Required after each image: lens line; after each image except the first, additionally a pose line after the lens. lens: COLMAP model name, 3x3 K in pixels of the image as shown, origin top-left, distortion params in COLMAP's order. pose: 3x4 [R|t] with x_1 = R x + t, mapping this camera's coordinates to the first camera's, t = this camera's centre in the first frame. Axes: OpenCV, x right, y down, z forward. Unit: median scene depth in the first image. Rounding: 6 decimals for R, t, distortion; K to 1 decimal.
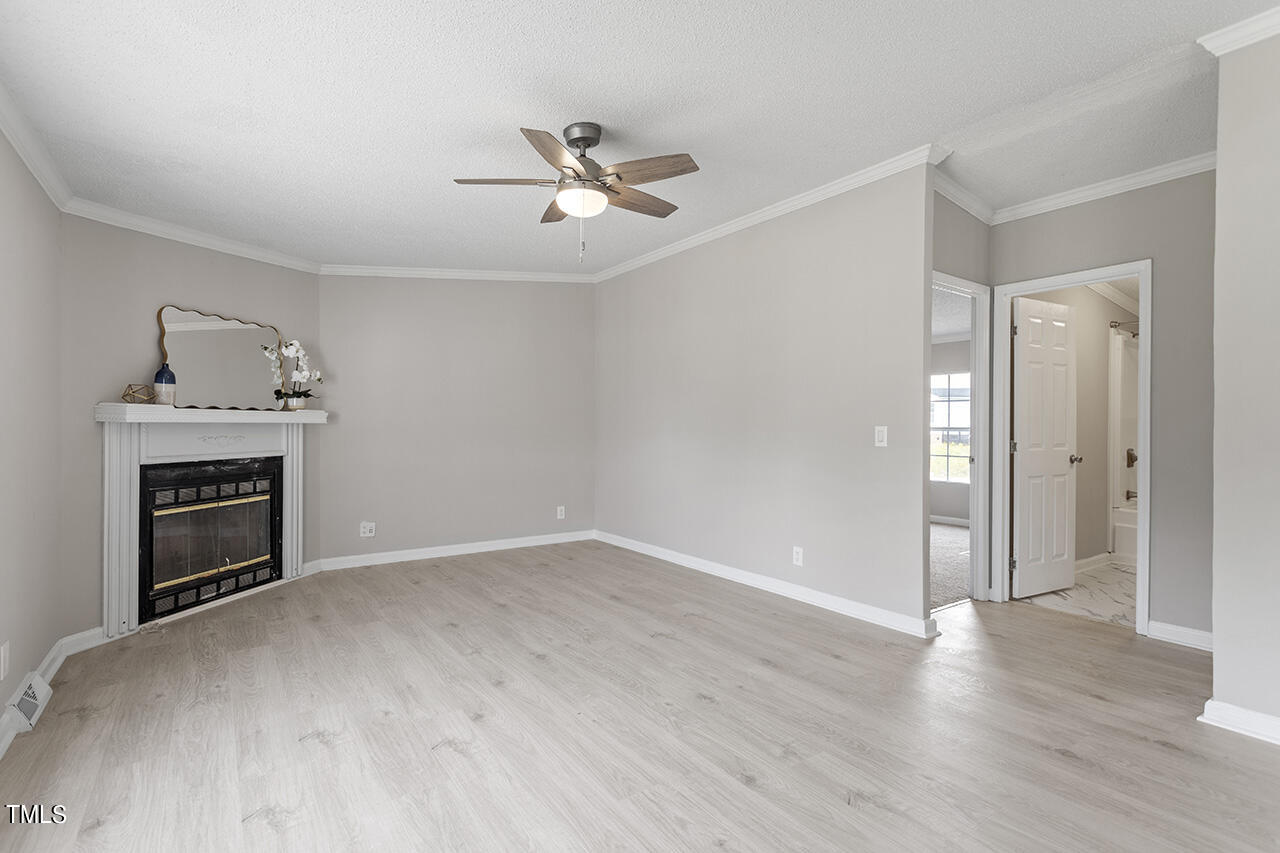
lens RADIAL K [[612.6, 0, 634.3], [0, 612.6, 429.9], [0, 0, 1]] dist [0.001610, 0.002132]
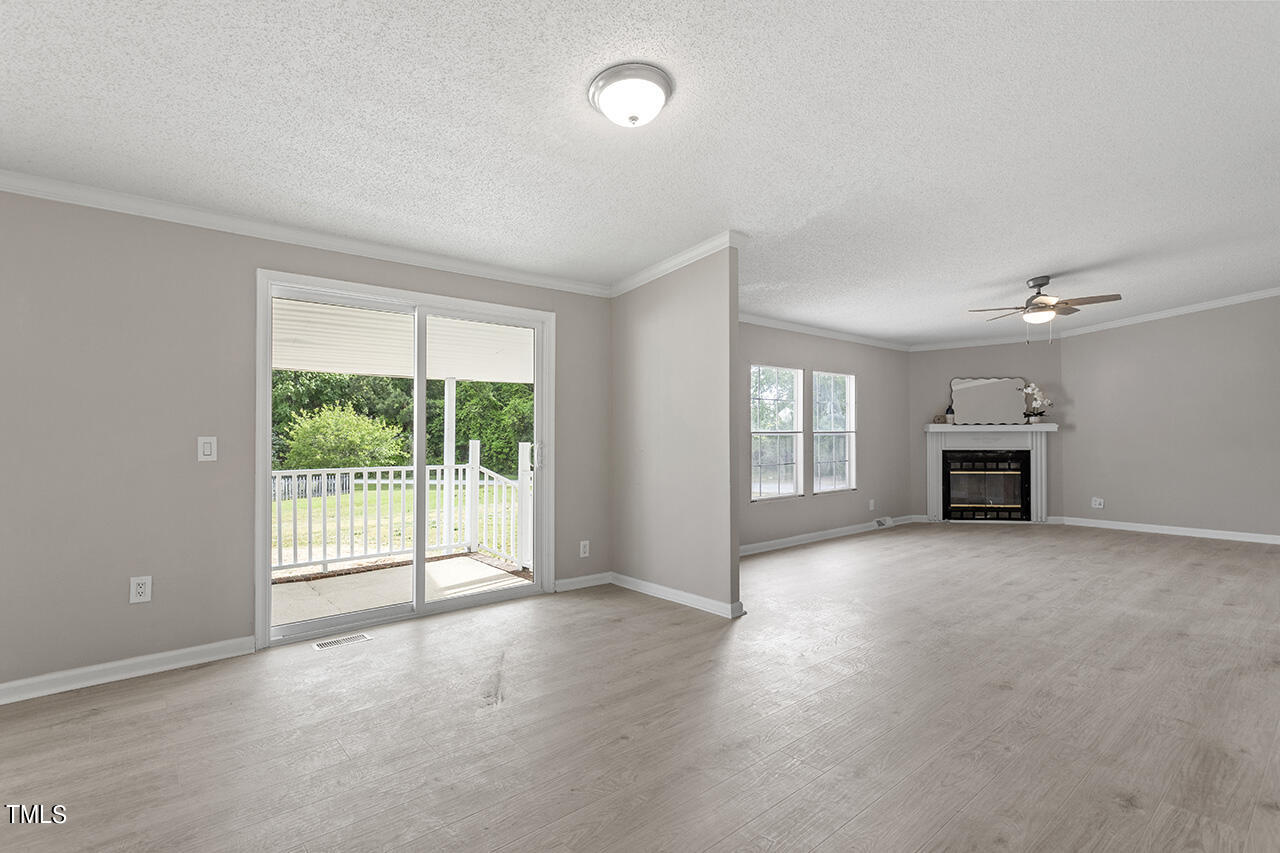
lens RADIAL K [[612.6, 0, 636.0], [0, 612.6, 420.7], [0, 0, 1]] dist [0.001610, 0.002132]
pose [[0.097391, -0.025395, -0.994922, 1.308080], [-0.003455, 0.999660, -0.025854, 0.009608], [0.995240, 0.005955, 0.097270, -0.348402]]
